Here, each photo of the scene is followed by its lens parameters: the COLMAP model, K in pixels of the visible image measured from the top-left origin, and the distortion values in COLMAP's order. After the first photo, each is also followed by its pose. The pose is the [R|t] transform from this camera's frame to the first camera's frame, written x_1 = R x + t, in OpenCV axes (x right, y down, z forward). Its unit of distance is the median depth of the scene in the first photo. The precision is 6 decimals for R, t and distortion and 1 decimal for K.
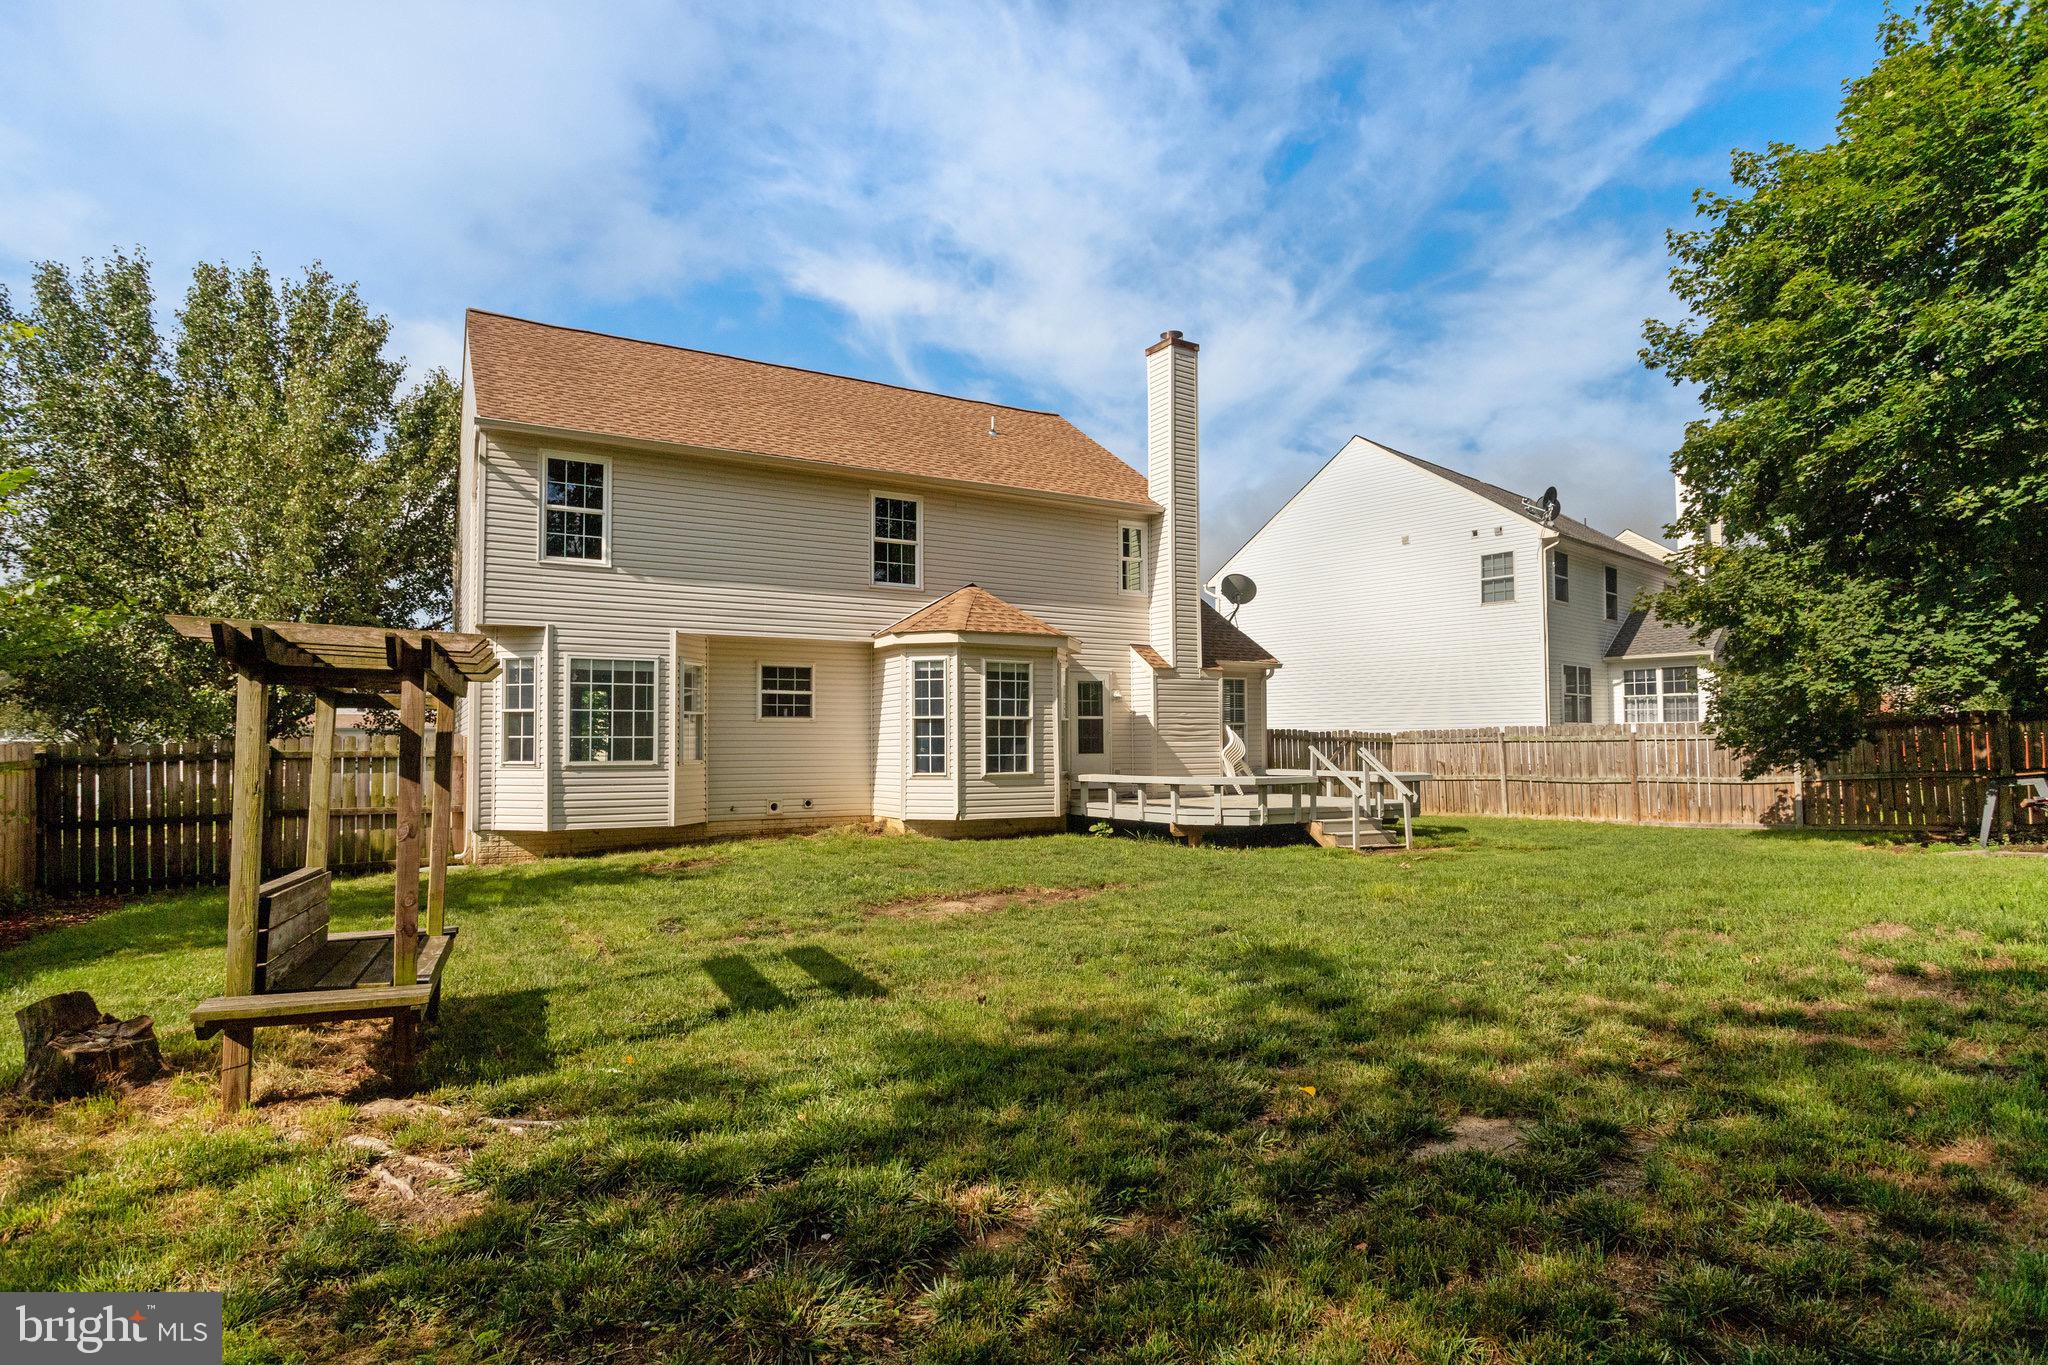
lens RADIAL K [[1029.2, 0, 1028.9], [0, 1029.2, 685.4], [0, 0, 1]] dist [-0.000907, -0.000141]
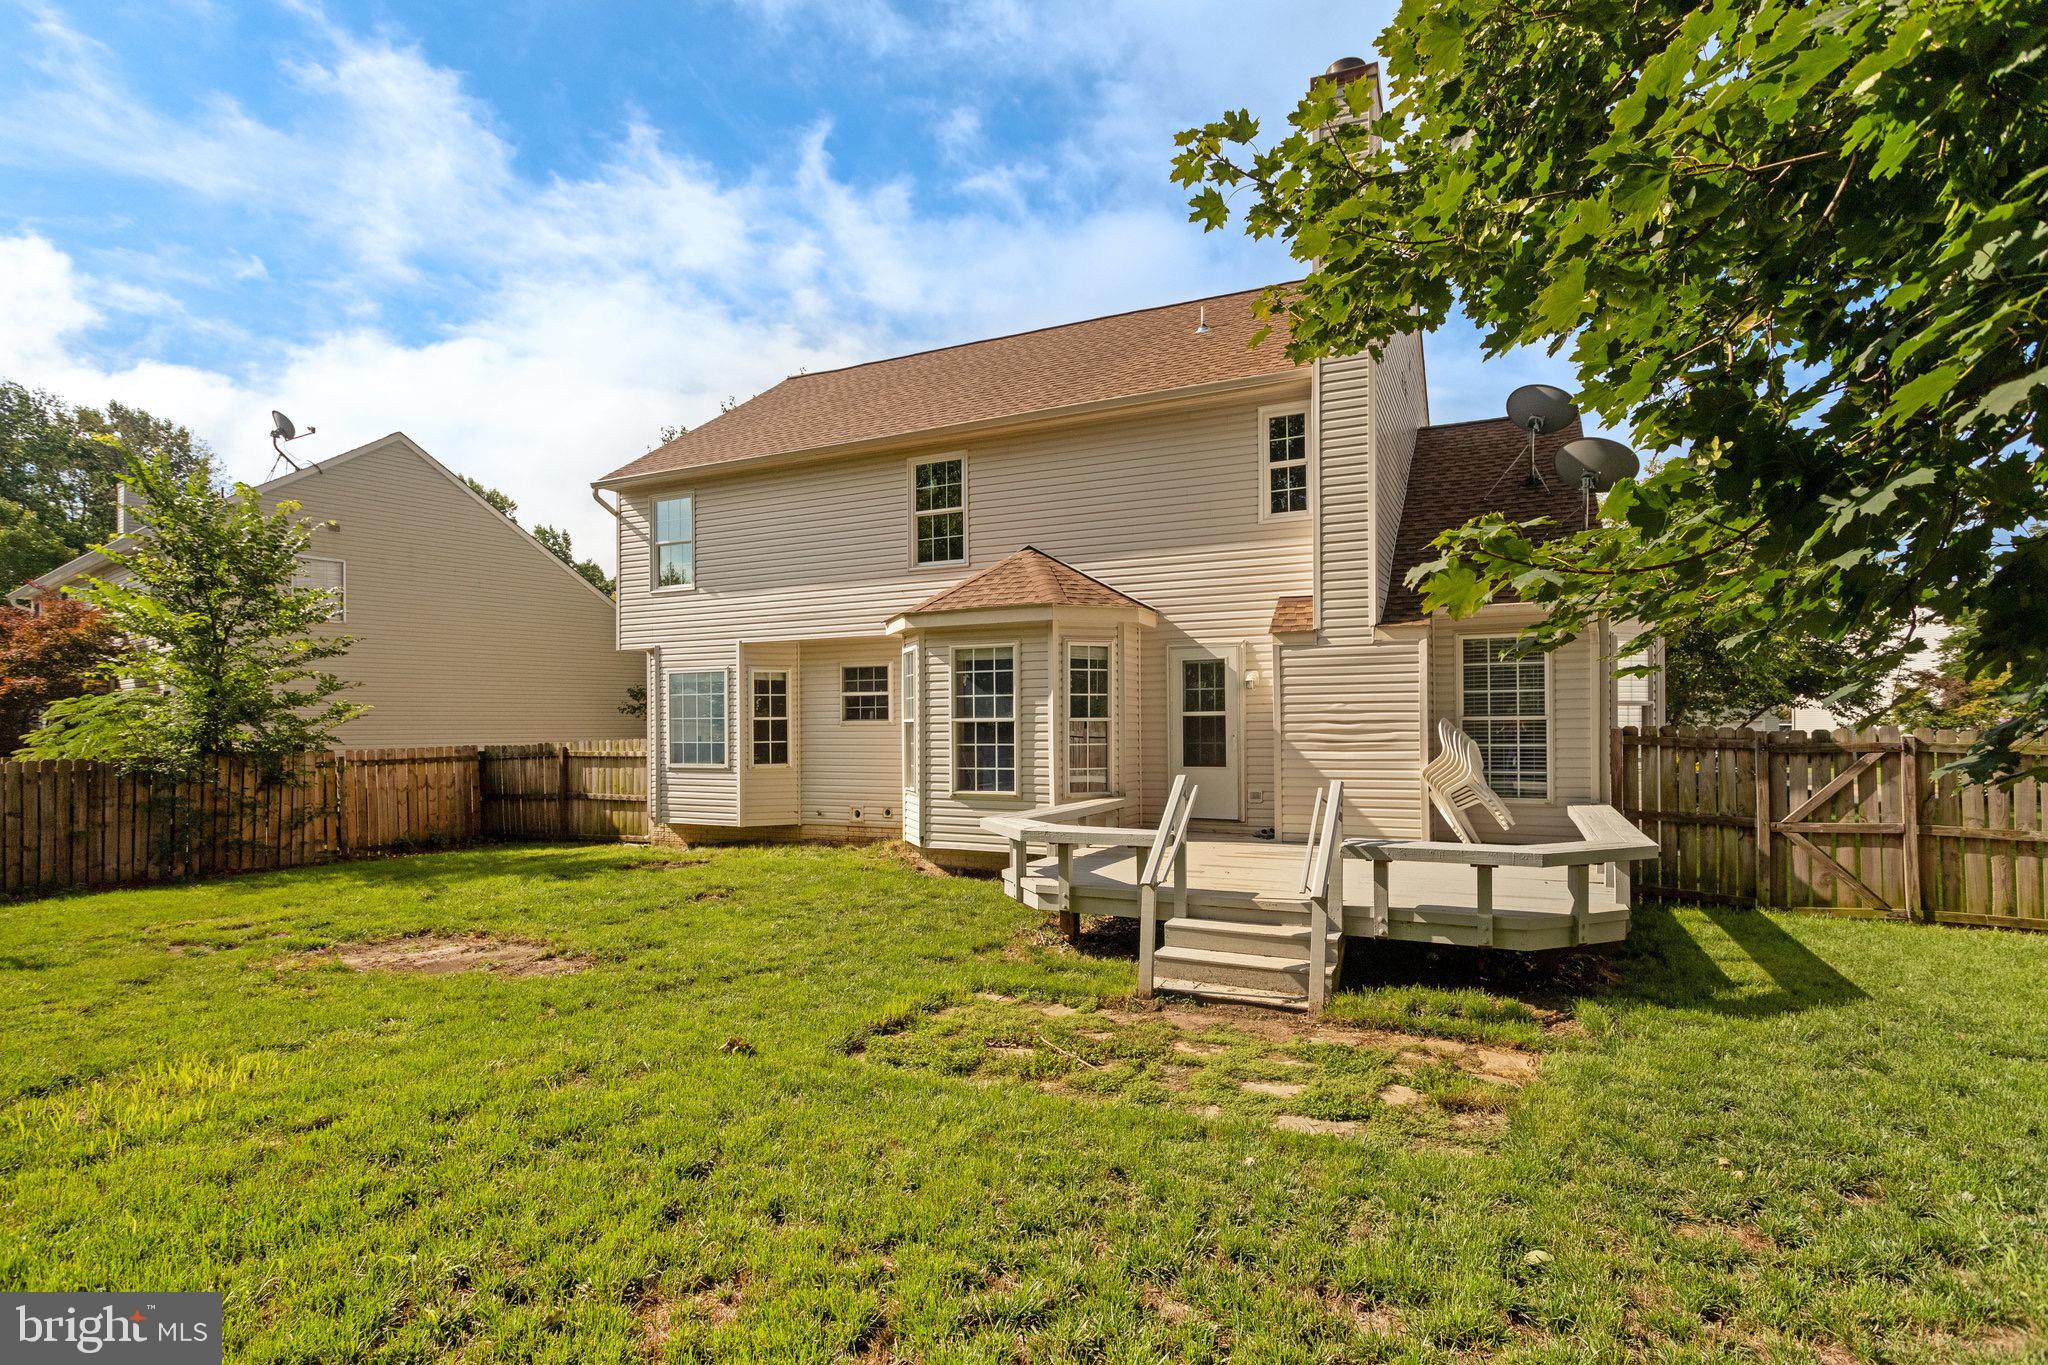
lens RADIAL K [[1029.2, 0, 1023.9], [0, 1029.2, 697.6], [0, 0, 1]] dist [-0.000907, -0.000141]
pose [[0.559357, -0.023404, -0.828596, 0.627693], [0.051932, 0.998627, 0.006851, 0.011219], [0.827299, -0.046863, 0.559804, 0.591646]]
